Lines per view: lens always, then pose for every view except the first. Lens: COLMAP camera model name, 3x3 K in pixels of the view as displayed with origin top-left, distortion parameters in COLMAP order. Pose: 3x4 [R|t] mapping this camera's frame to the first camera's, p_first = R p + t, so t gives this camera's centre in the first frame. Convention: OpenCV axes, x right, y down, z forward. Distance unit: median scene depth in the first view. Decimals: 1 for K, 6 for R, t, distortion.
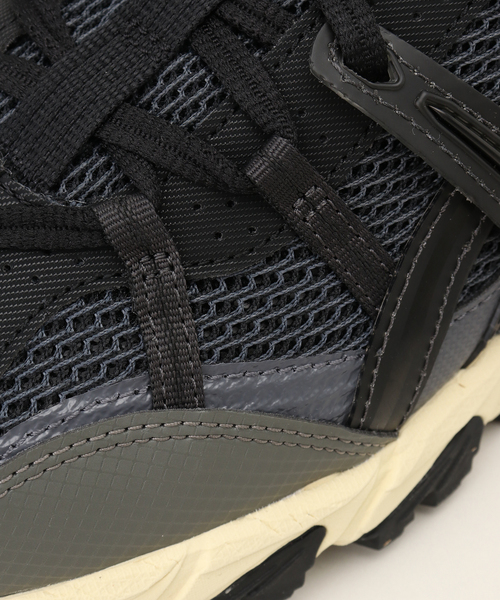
lens RADIAL K [[2168.0, 0, 250.0], [0, 2168.0, 300.0], [0, 0, 1]] dist [0.085004, 0.434138]
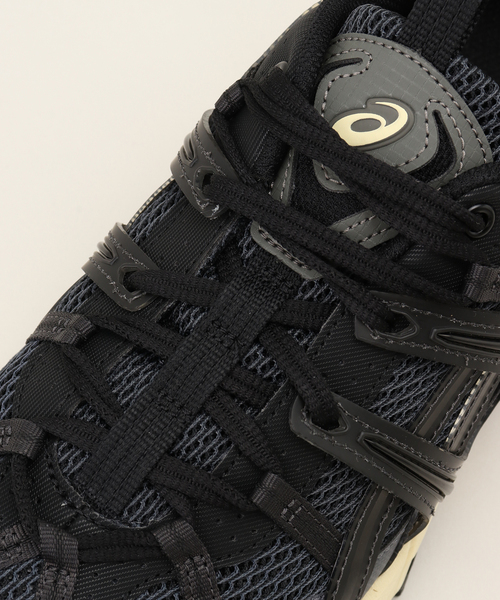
lens RADIAL K [[2168.0, 0, 250.0], [0, 2168.0, 300.0], [0, 0, 1]] dist [0.085004, 0.434138]
pose [[0.980696, -0.073736, 0.181105, -0.260086], [0.048666, 0.989072, 0.139167, -0.396896], [-0.189388, -0.127667, 0.973567, -0.435785]]
